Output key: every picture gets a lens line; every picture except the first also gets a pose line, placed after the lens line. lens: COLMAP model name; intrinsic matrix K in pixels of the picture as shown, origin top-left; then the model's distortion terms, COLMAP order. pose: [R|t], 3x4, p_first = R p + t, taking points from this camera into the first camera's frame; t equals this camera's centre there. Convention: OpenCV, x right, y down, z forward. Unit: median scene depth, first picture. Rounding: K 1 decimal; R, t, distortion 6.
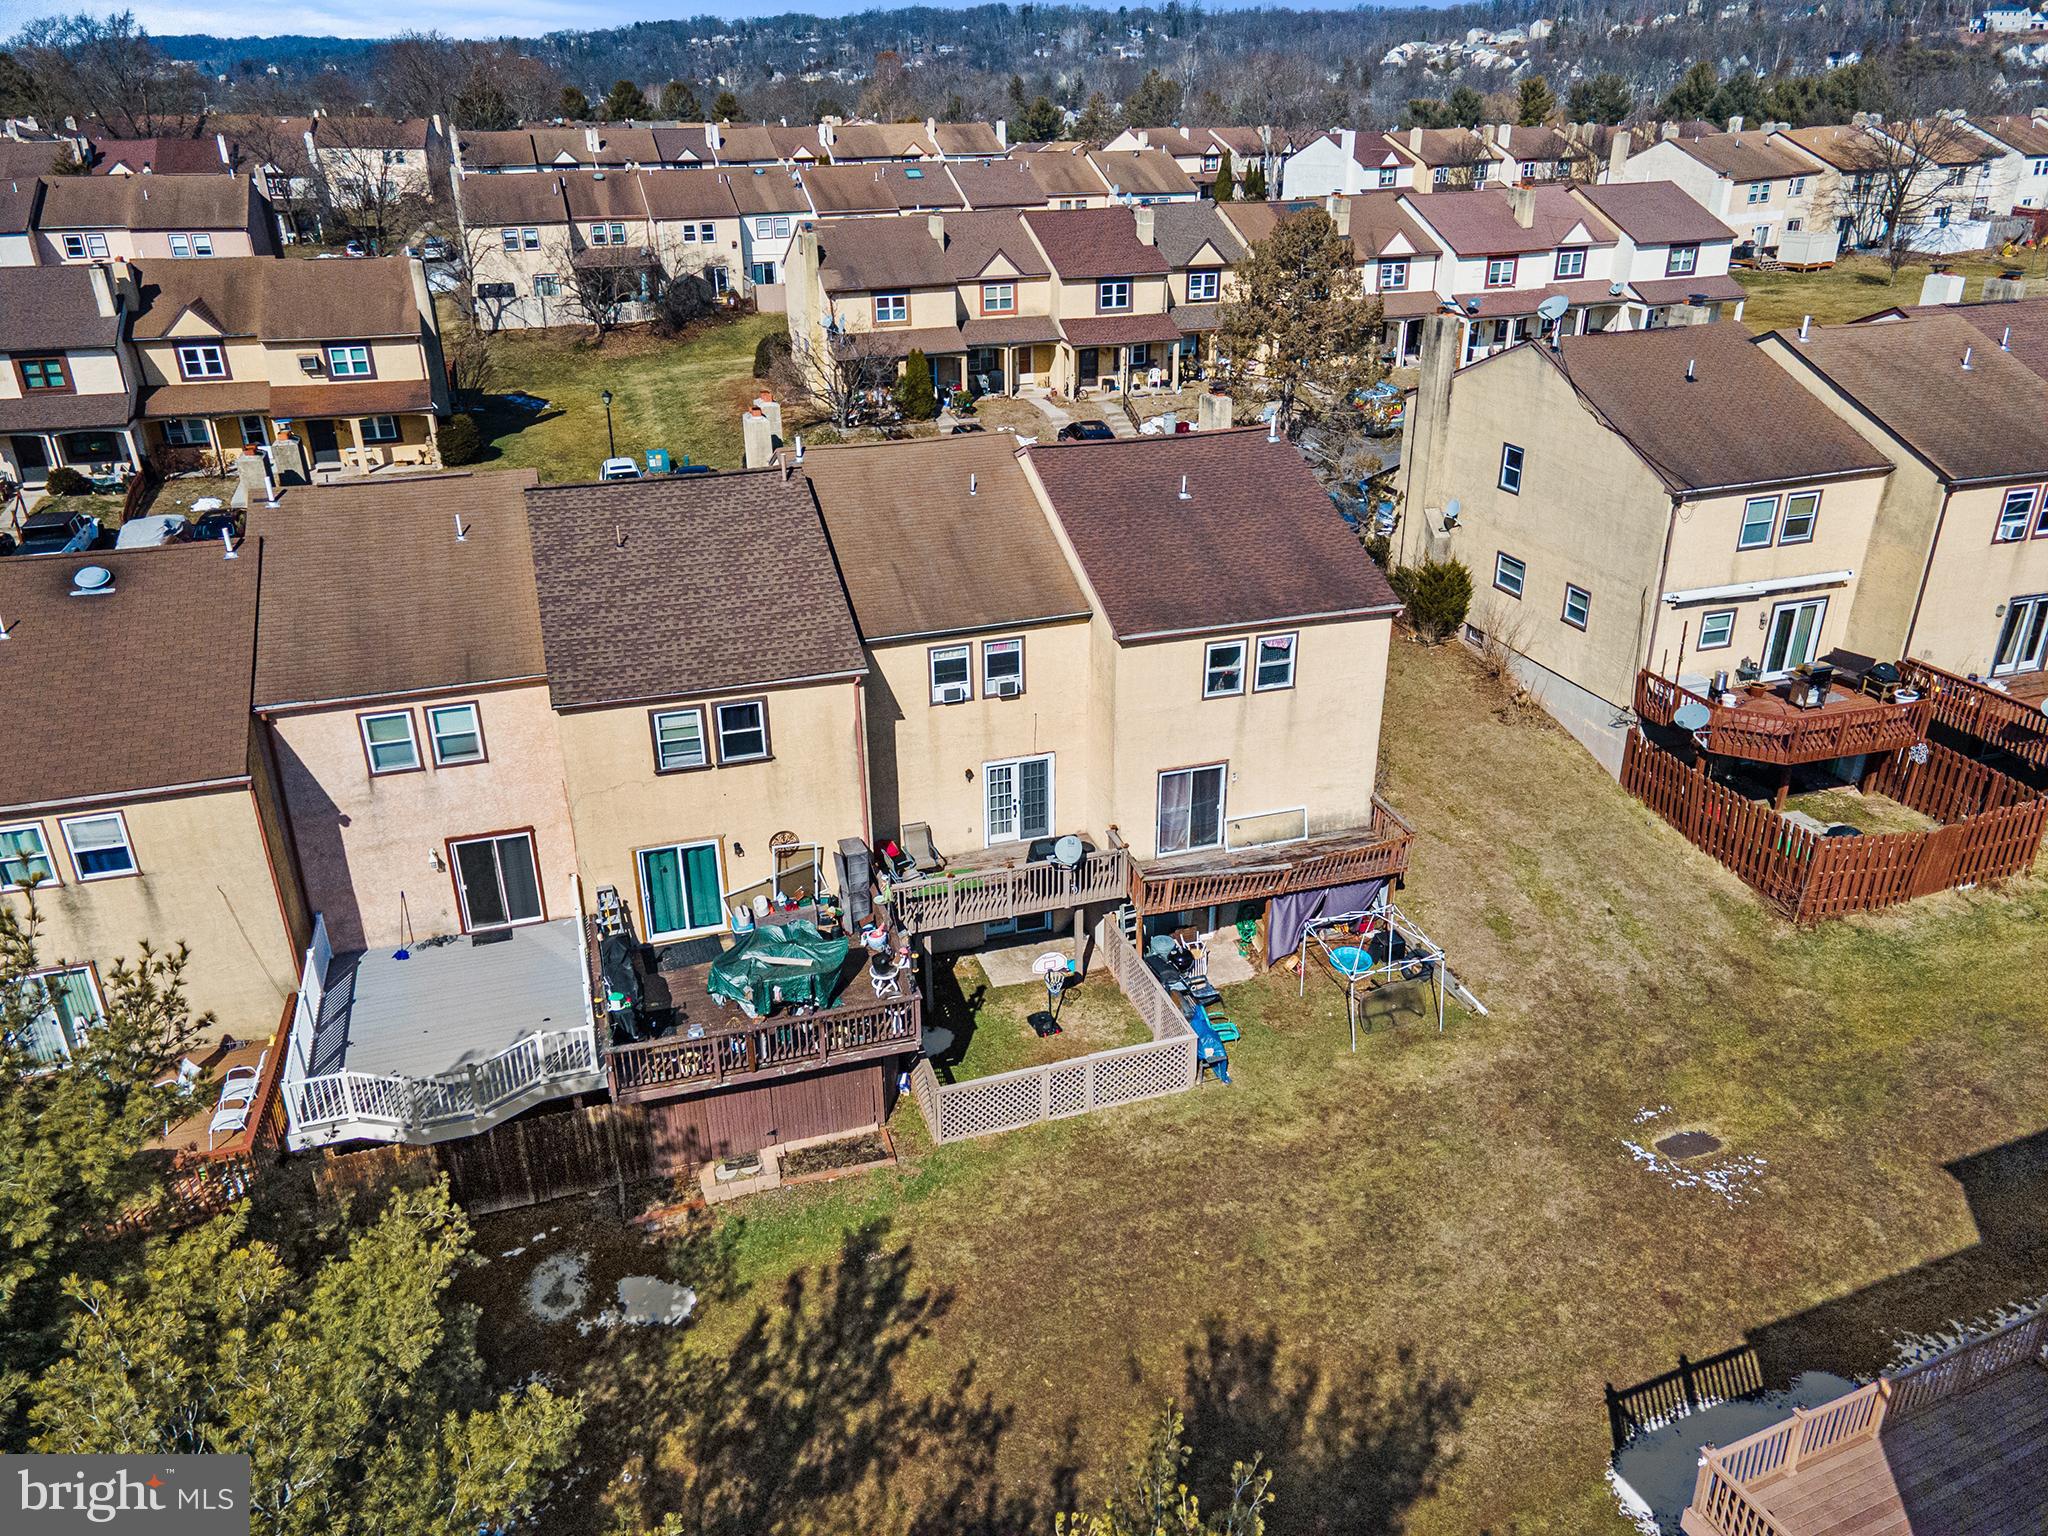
lens RADIAL K [[1491.2, 0, 1022.5], [0, 1491.2, 770.2], [0, 0, 1]] dist [0.011605, 0.066840]
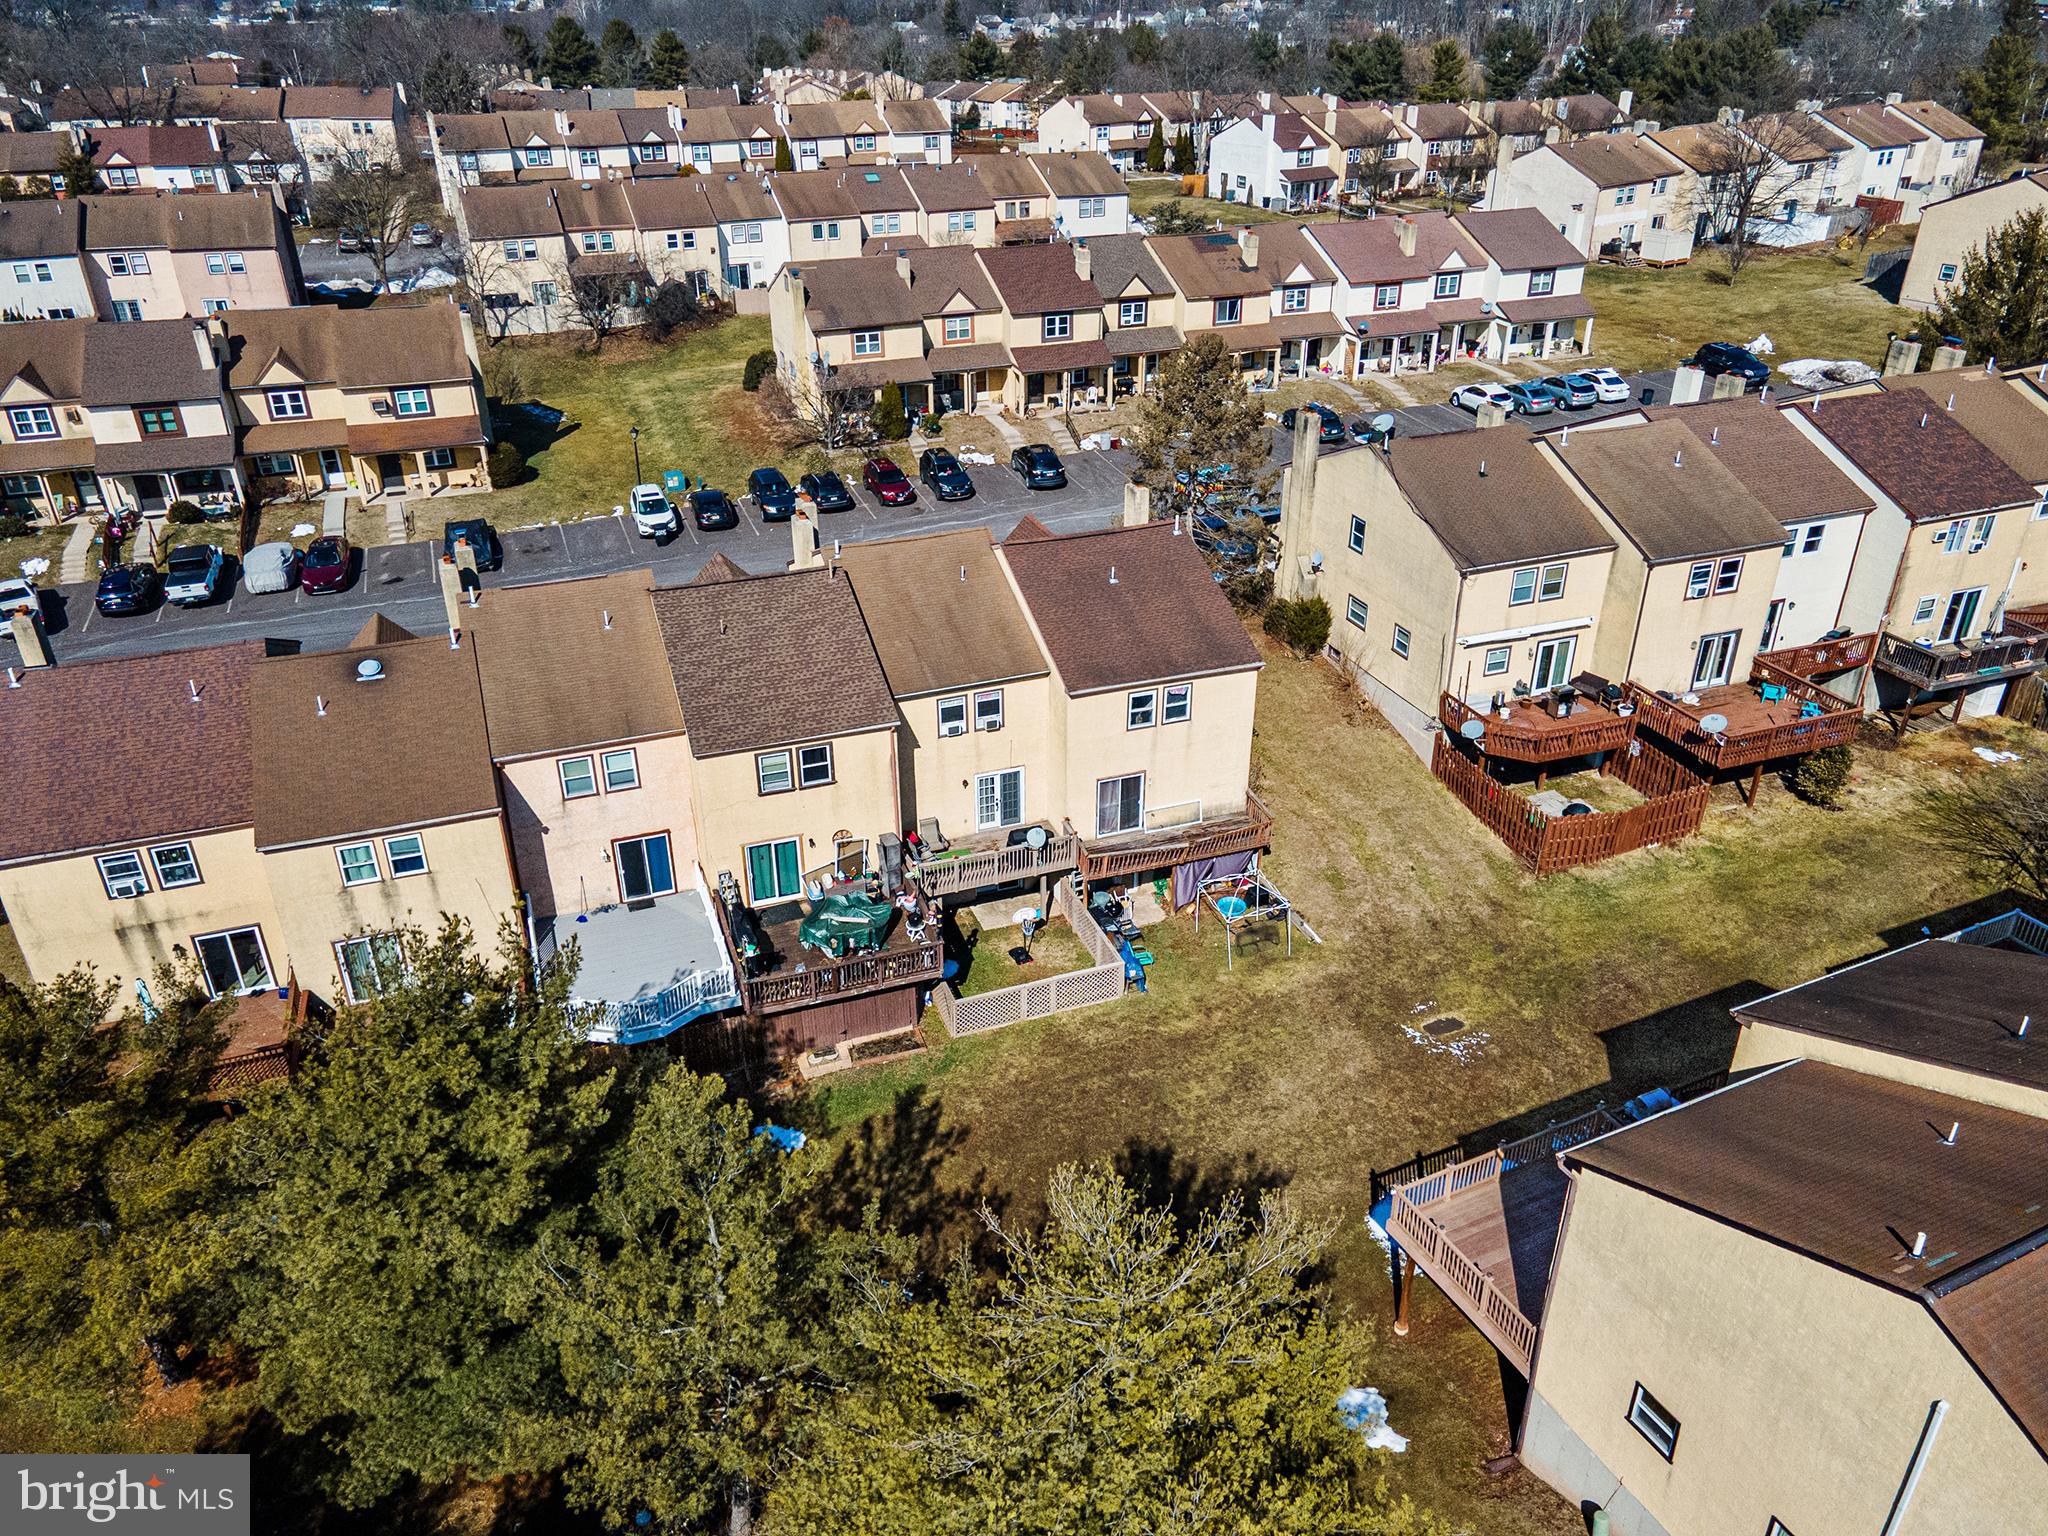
lens RADIAL K [[1482.4, 0, 1024.0], [0, 1482.4, 768.0], [0, 0, 1]] dist [0.048092, 0.004183]
pose [[0.999138, -0.015974, 0.038304, -0.034618], [0.013721, 0.998200, 0.058378, -0.096489], [-0.039167, -0.057802, 0.997559, -0.431803]]
